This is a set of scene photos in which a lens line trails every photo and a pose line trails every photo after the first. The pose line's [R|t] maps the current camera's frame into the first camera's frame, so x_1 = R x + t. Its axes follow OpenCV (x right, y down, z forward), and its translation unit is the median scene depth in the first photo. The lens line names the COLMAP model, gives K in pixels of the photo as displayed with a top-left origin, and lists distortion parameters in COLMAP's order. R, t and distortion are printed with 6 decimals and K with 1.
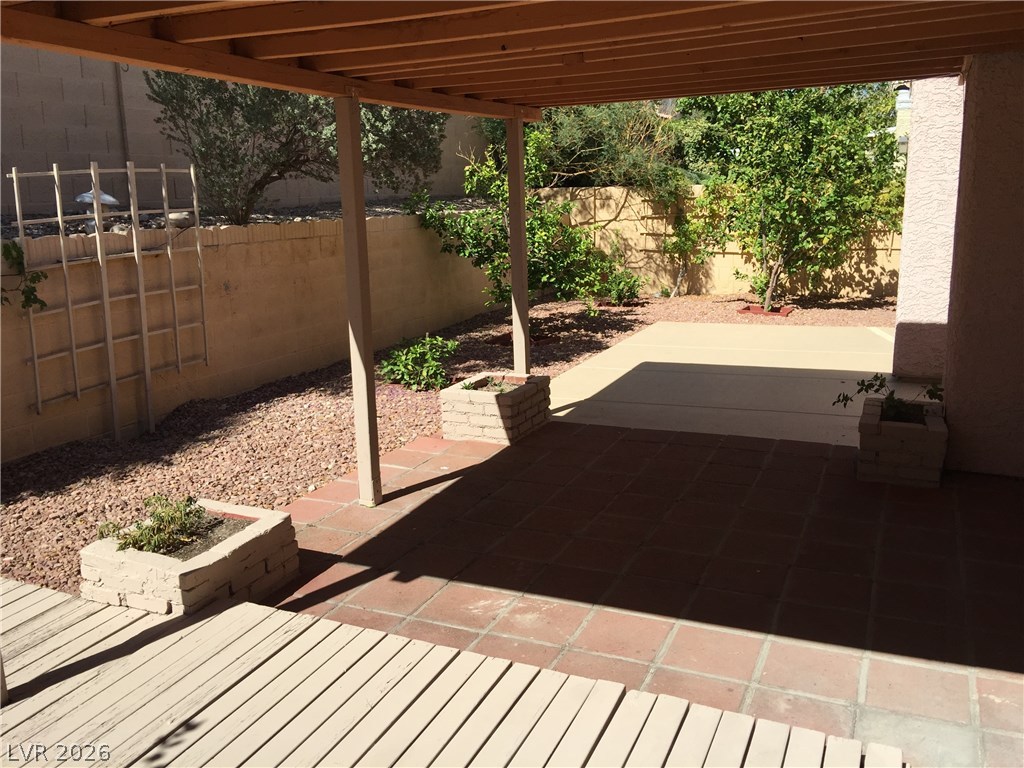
lens RADIAL K [[866.3, 0, 511.3], [0, 866.3, 386.3], [0, 0, 1]] dist [0.083924, -0.136999]
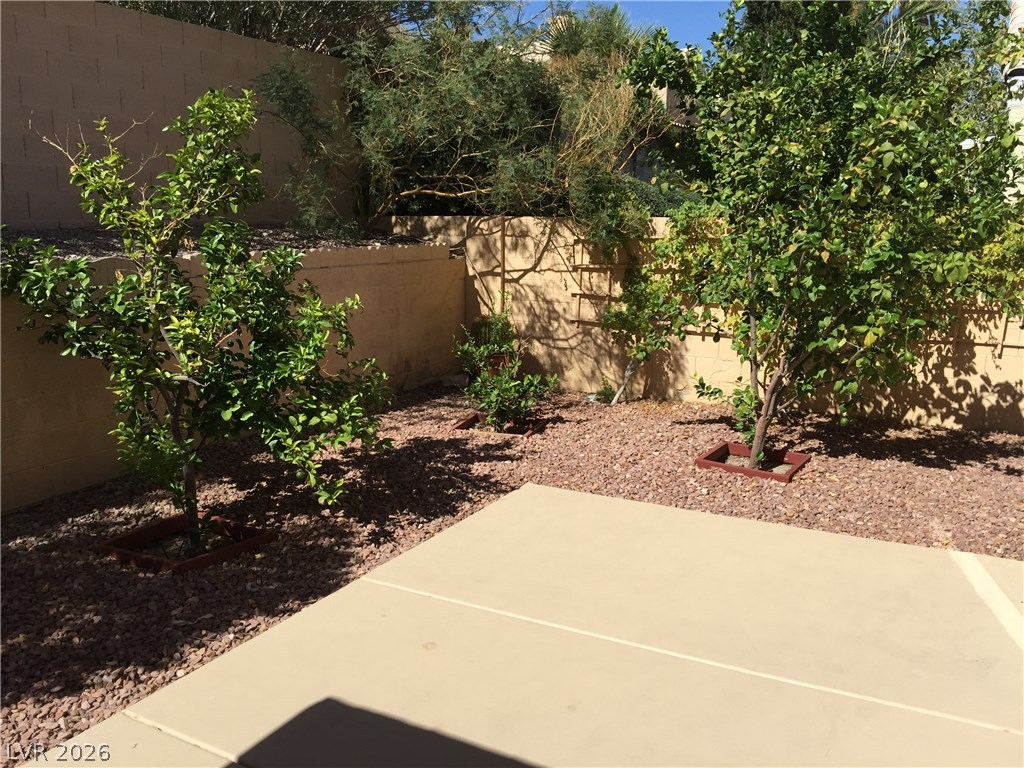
lens RADIAL K [[866.3, 0, 513.0], [0, 866.3, 380.7], [0, 0, 1]] dist [0.083924, -0.136999]
pose [[0.996203, 0.039567, -0.077548, 0.171651], [-0.042056, 0.998643, -0.030722, -0.103095], [0.076227, 0.033867, 0.996515, 0.429144]]
